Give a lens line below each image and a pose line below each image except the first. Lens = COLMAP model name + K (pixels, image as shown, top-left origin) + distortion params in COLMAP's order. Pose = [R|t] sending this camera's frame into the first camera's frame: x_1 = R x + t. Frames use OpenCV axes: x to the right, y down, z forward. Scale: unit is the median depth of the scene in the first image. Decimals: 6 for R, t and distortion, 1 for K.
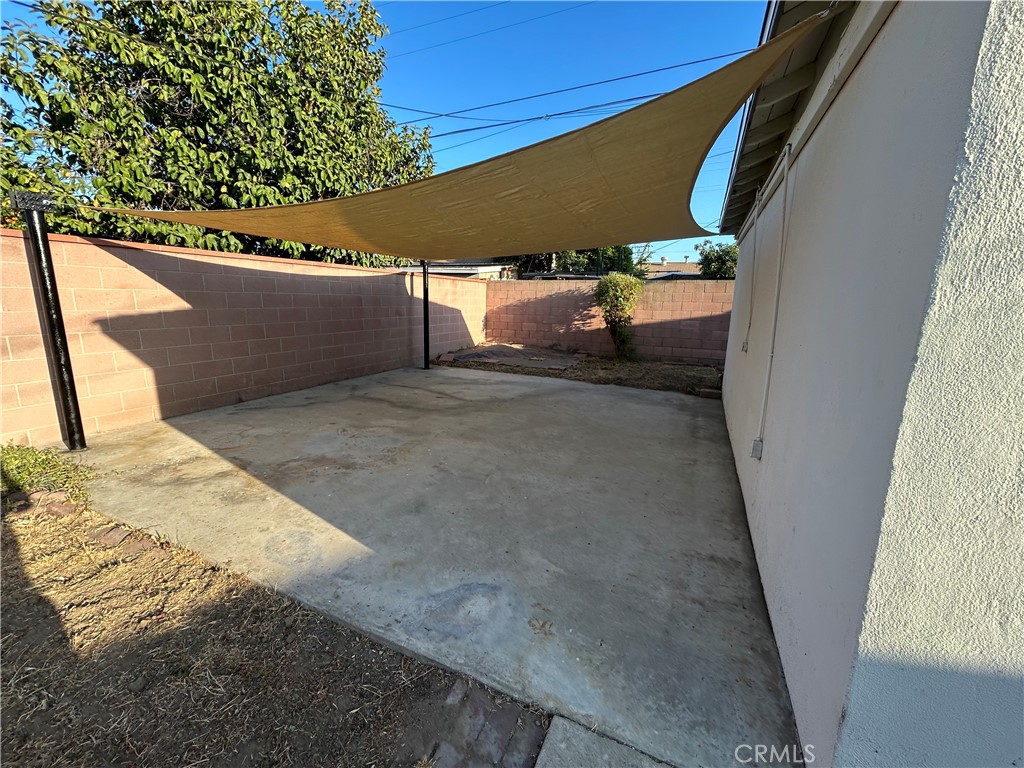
lens RADIAL K [[416.2, 0, 513.8], [0, 416.2, 385.4], [0, 0, 1]] dist [-0.000727, 0.000296]
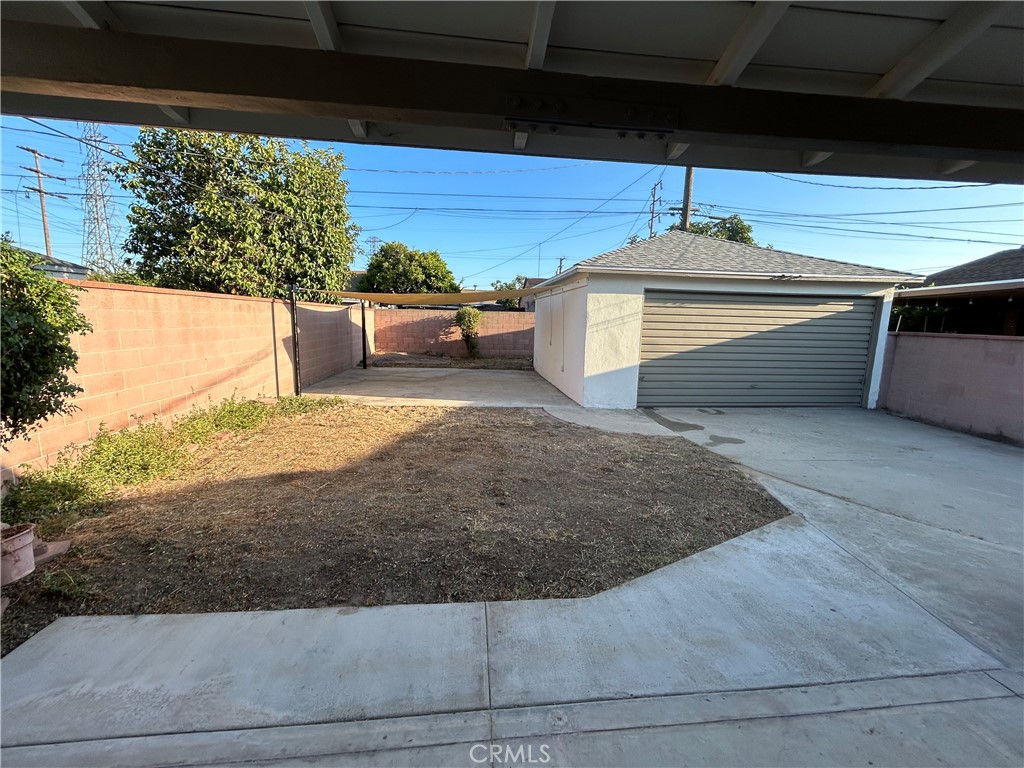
lens RADIAL K [[416.2, 0, 513.8], [0, 416.2, 385.4], [0, 0, 1]] dist [-0.000727, 0.000296]
pose [[0.866773, -0.081705, 0.491964, -0.426301], [0.098003, 0.995159, -0.007393, 0.075215], [-0.488978, 0.054622, 0.870584, -0.524933]]
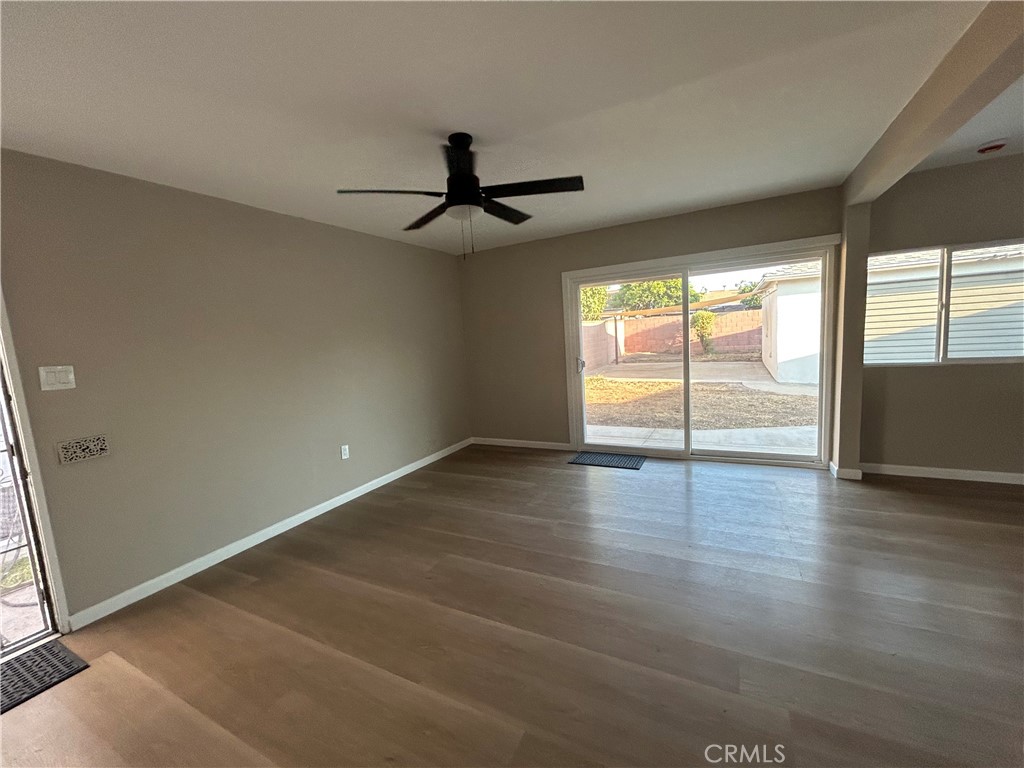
lens RADIAL K [[416.2, 0, 513.8], [0, 416.2, 385.4], [0, 0, 1]] dist [-0.000727, 0.000296]
pose [[0.993906, -0.081161, -0.074592, -0.501471], [0.075412, 0.994182, -0.076908, 0.162367], [0.080400, 0.070814, 0.994244, -0.983118]]
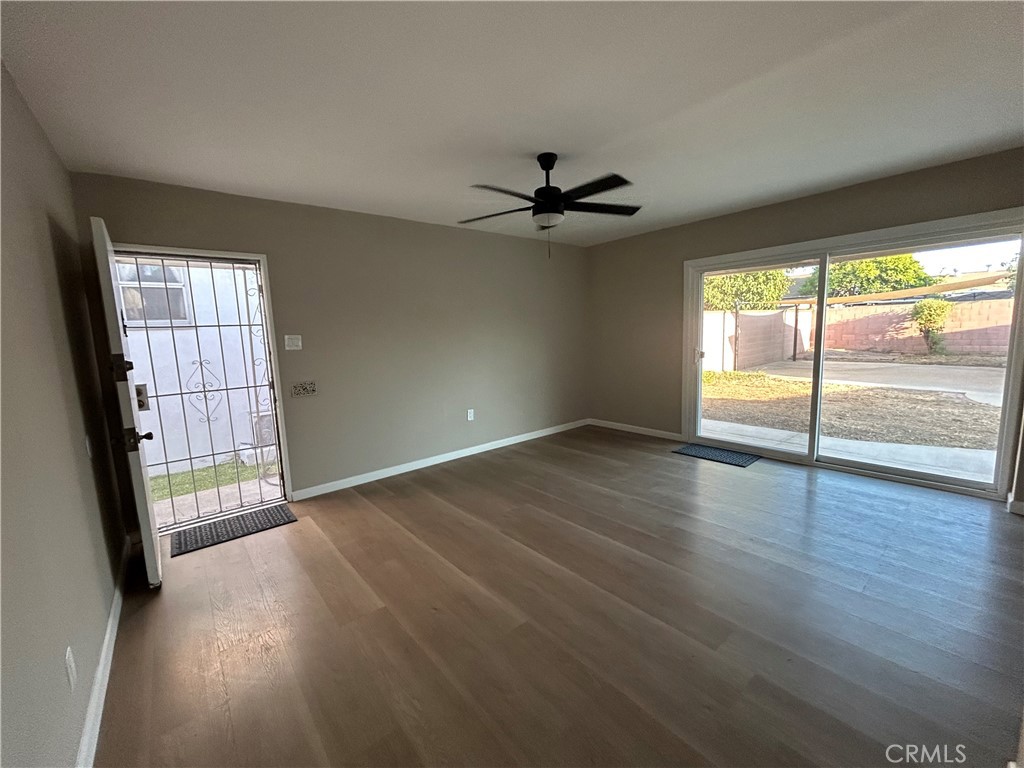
lens RADIAL K [[416.2, 0, 513.8], [0, 416.2, 385.4], [0, 0, 1]] dist [-0.000727, 0.000296]
pose [[0.896281, 0.000732, -0.443485, -0.434913], [-0.028258, 0.998061, -0.055461, 0.173628], [0.442585, 0.062240, 0.894564, -1.013574]]
